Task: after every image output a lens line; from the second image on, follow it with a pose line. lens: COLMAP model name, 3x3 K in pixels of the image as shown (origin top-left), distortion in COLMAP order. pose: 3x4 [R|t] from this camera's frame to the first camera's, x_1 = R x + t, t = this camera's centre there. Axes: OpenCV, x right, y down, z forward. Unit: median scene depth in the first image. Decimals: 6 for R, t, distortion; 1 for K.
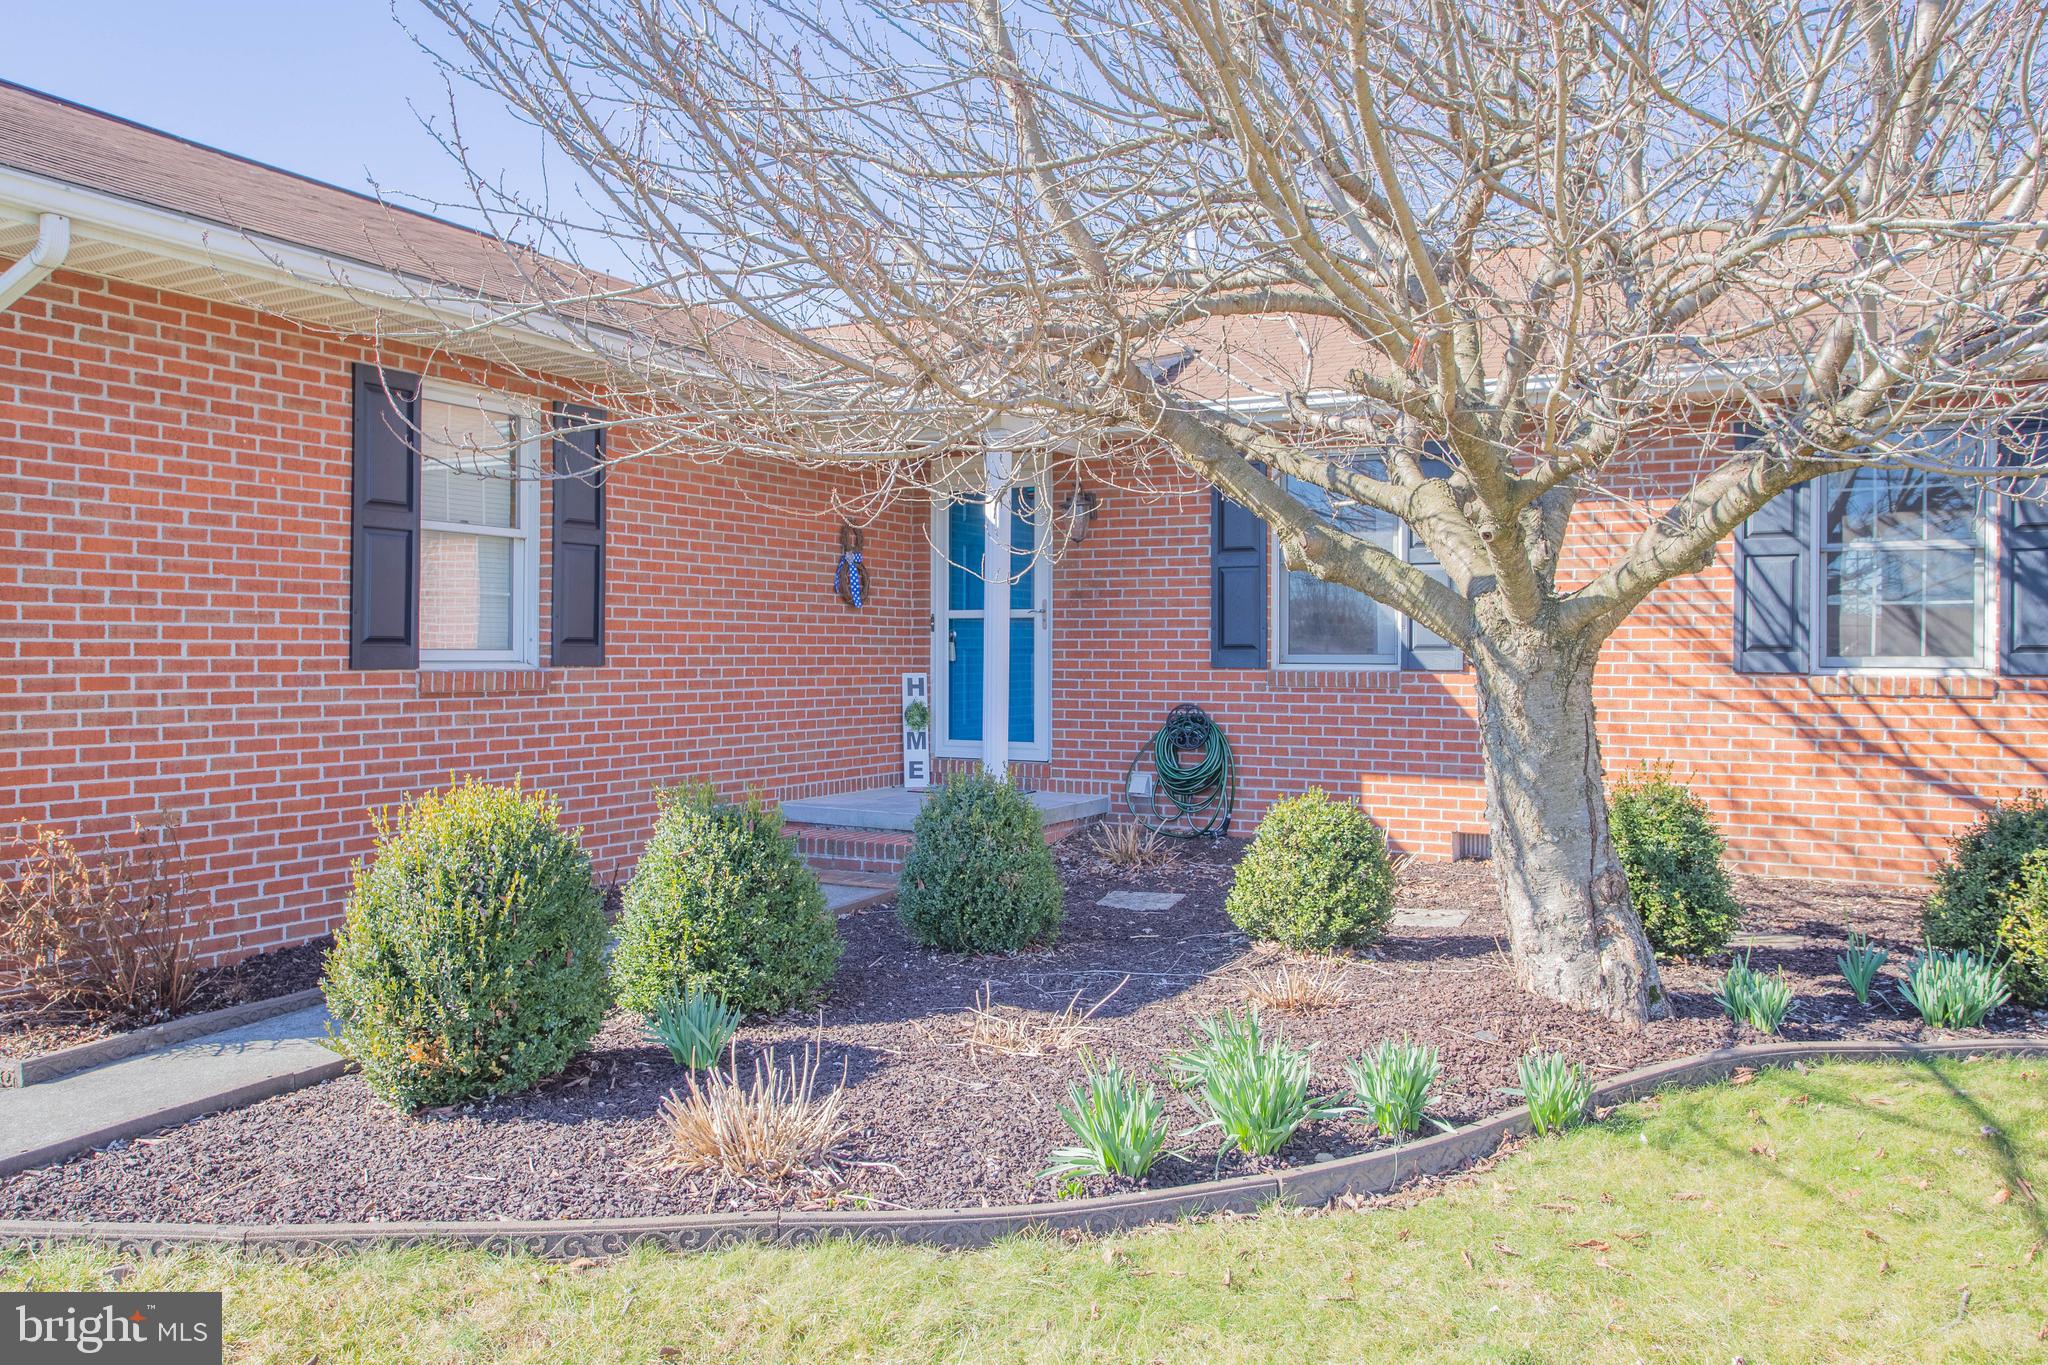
lens RADIAL K [[1519.3, 0, 1025.7], [0, 1519.3, 668.1], [0, 0, 1]] dist [-0.019508, 0.017148]
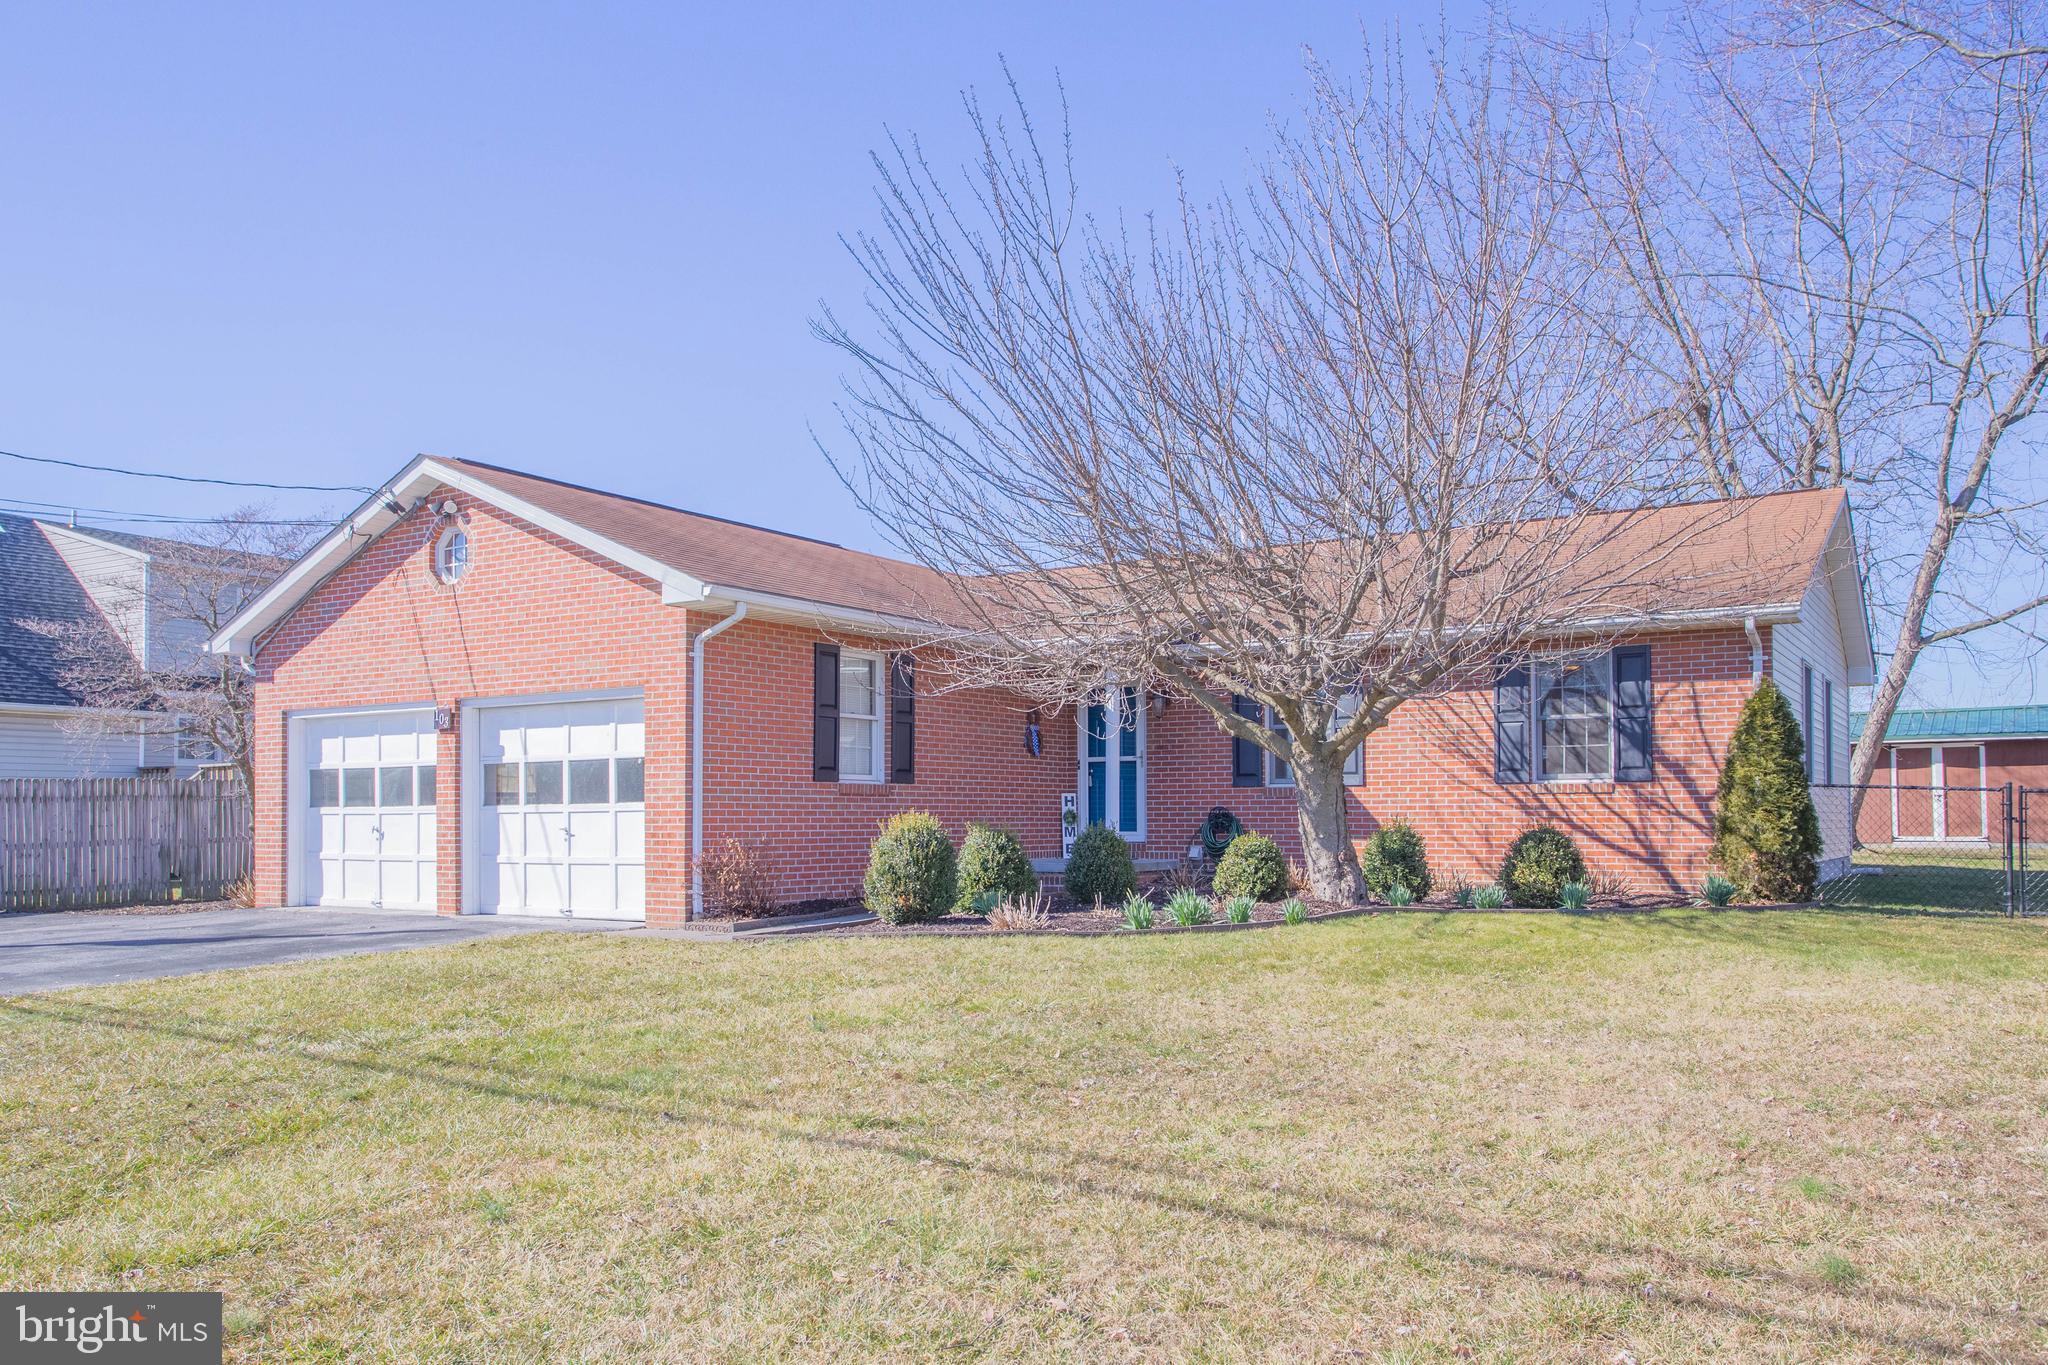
lens RADIAL K [[1519.3, 0, 1012.1], [0, 1519.3, 635.7], [0, 0, 1]] dist [-0.019508, 0.017148]
pose [[0.994348, -0.016142, -0.104936, 0.054181], [0.002279, 0.991392, -0.130904, 0.058186], [0.106146, 0.129925, 0.985826, -0.843357]]
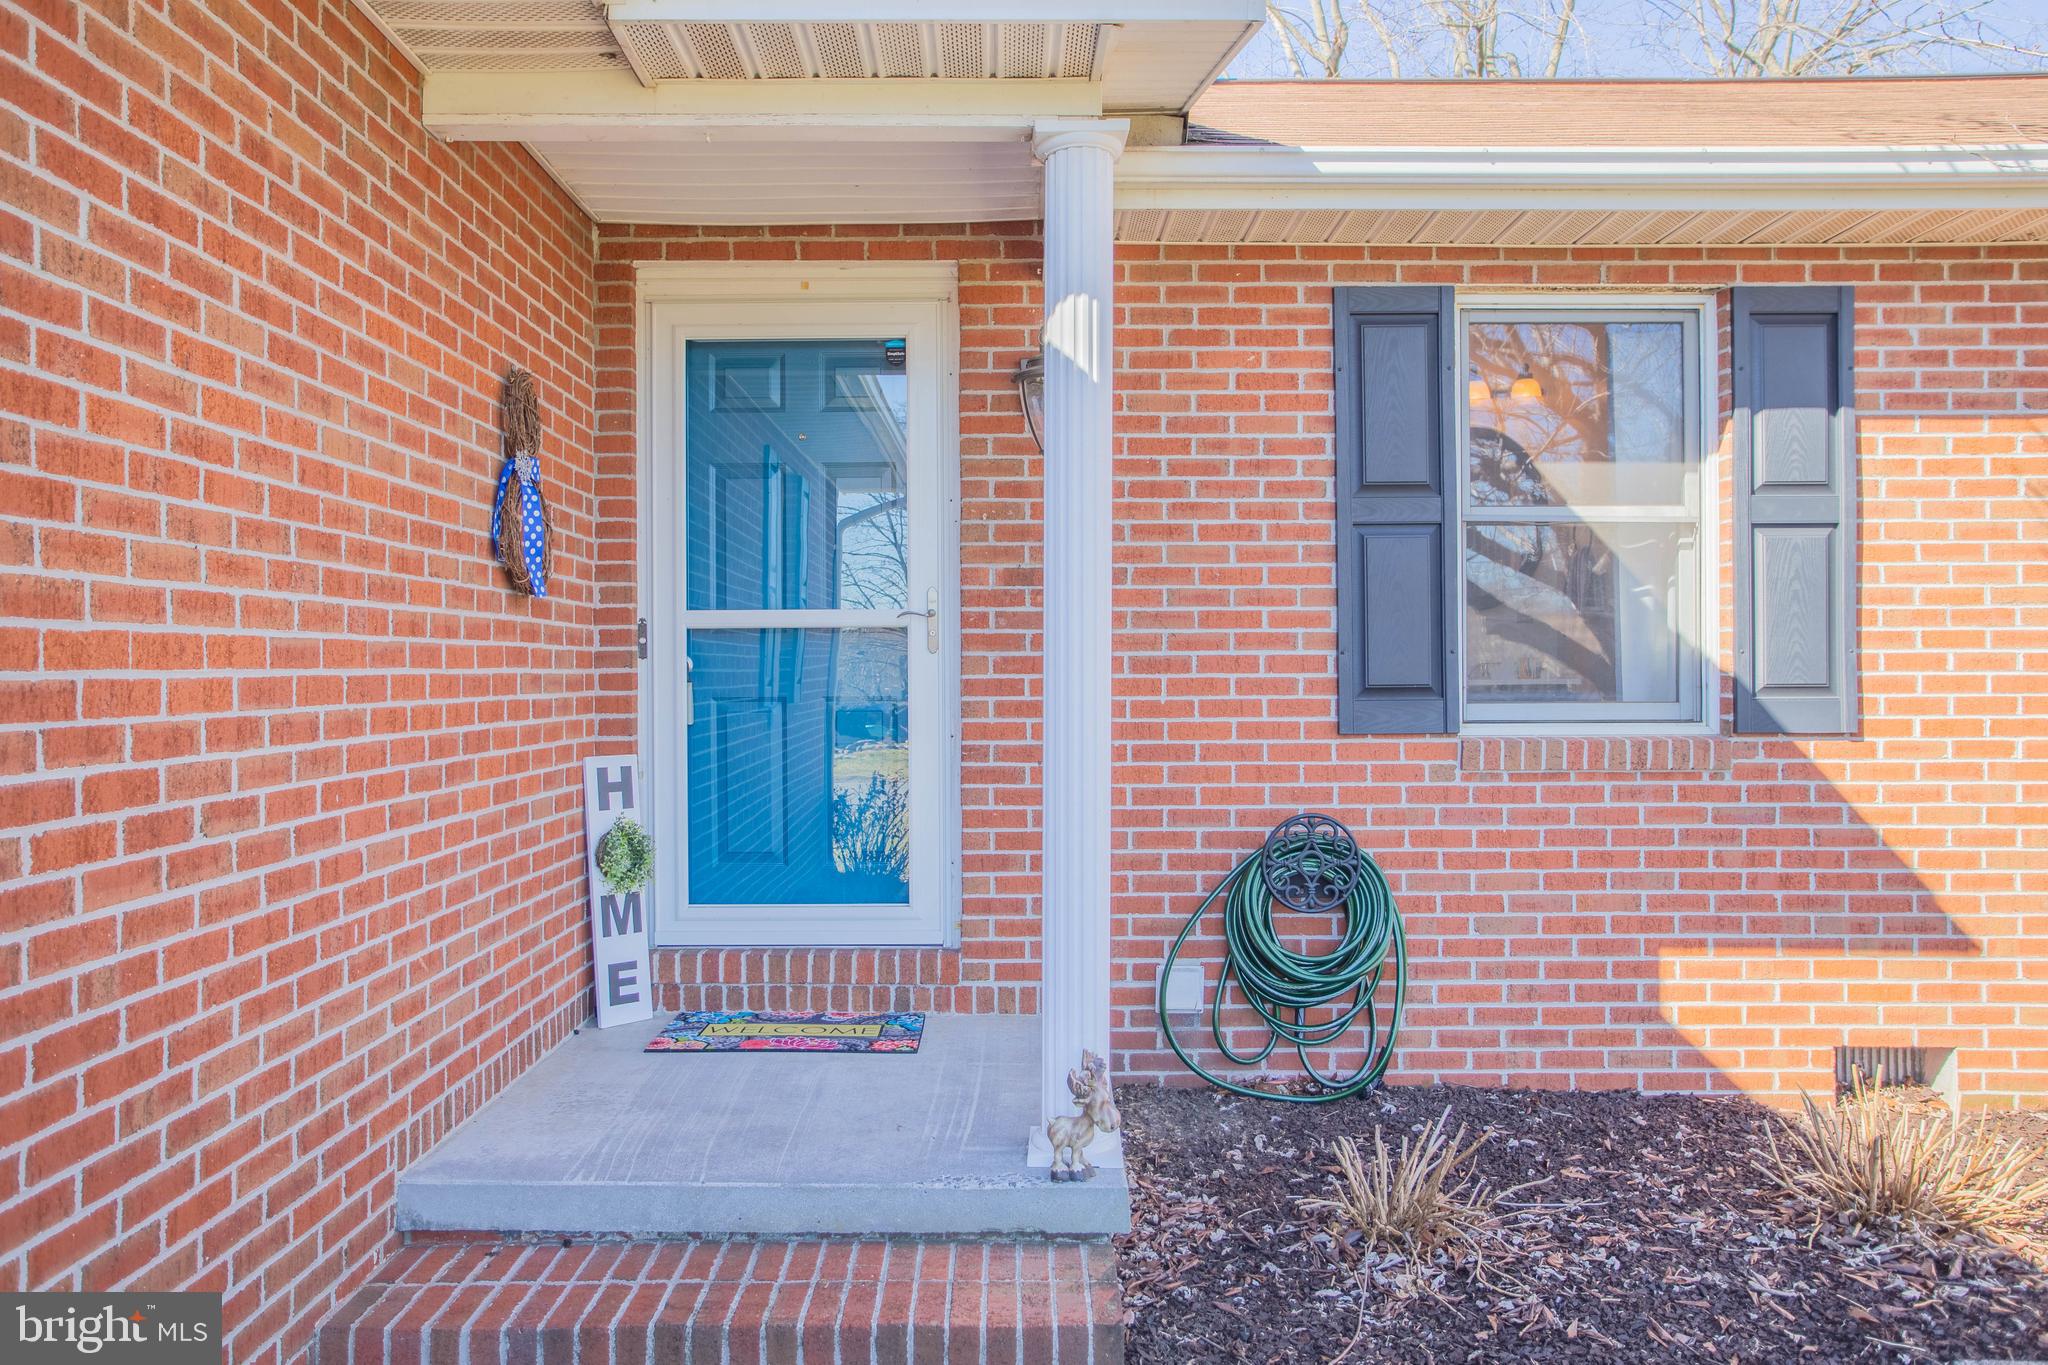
lens RADIAL K [[1519.3, 0, 1001.8], [0, 1519.3, 662.2], [0, 0, 1]] dist [-0.019508, 0.017148]
pose [[0.886174, -0.004284, 0.463334, -0.193921], [0.012061, 0.999832, -0.013823, -0.017752], [-0.463197, 0.017838, 0.886076, 0.633571]]
